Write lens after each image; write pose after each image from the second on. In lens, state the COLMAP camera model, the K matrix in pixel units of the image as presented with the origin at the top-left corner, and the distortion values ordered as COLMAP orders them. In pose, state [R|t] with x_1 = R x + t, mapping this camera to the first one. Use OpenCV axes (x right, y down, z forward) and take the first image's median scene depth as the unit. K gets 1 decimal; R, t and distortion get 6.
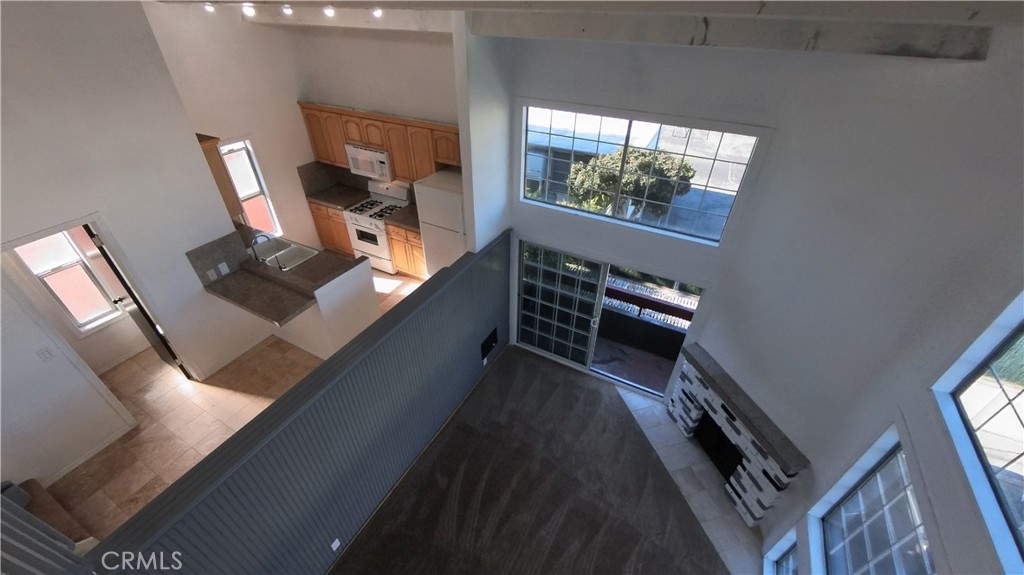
lens RADIAL K [[397.4, 0, 512.0], [0, 397.4, 287.5], [0, 0, 1]] dist [-0.001301, -0.004382]
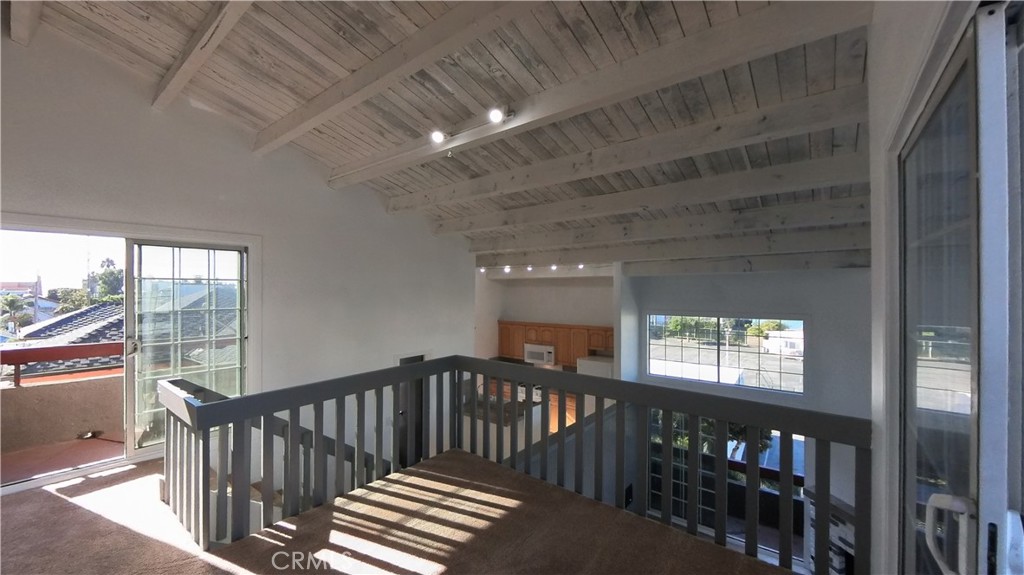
lens RADIAL K [[397.4, 0, 512.0], [0, 397.4, 287.5], [0, 0, 1]] dist [-0.001301, -0.004382]
pose [[0.984180, -0.016755, -0.176380, -0.215564], [-0.091344, 0.805030, -0.586160, 0.445264], [0.151812, 0.592997, 0.790764, -0.439889]]
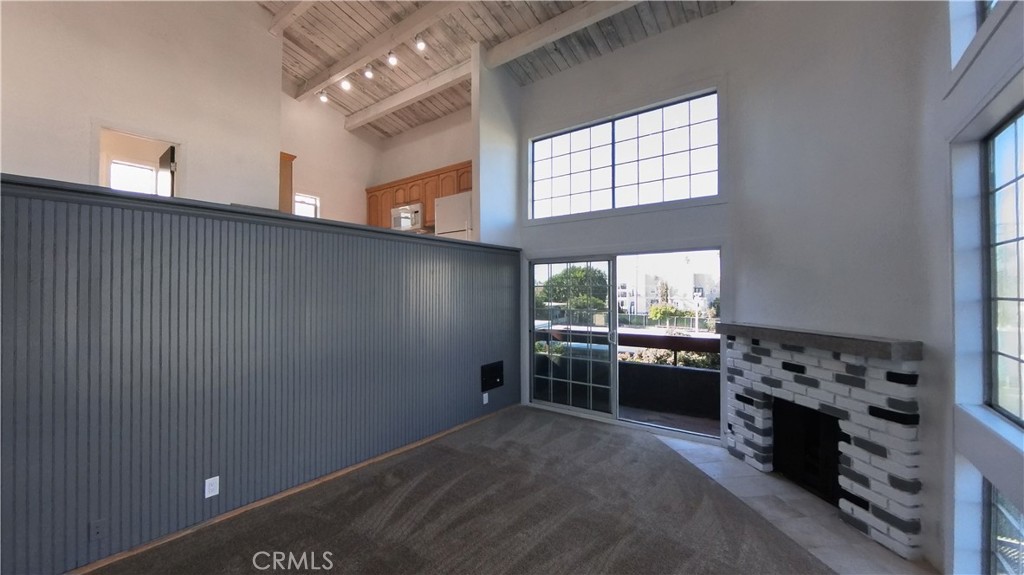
lens RADIAL K [[397.4, 0, 512.0], [0, 397.4, 287.5], [0, 0, 1]] dist [-0.001301, -0.004382]
pose [[0.988356, -0.016534, -0.151261, 0.143825], [-0.077644, 0.800122, -0.594792, 0.606321], [0.130861, 0.599610, 0.789521, 0.263784]]
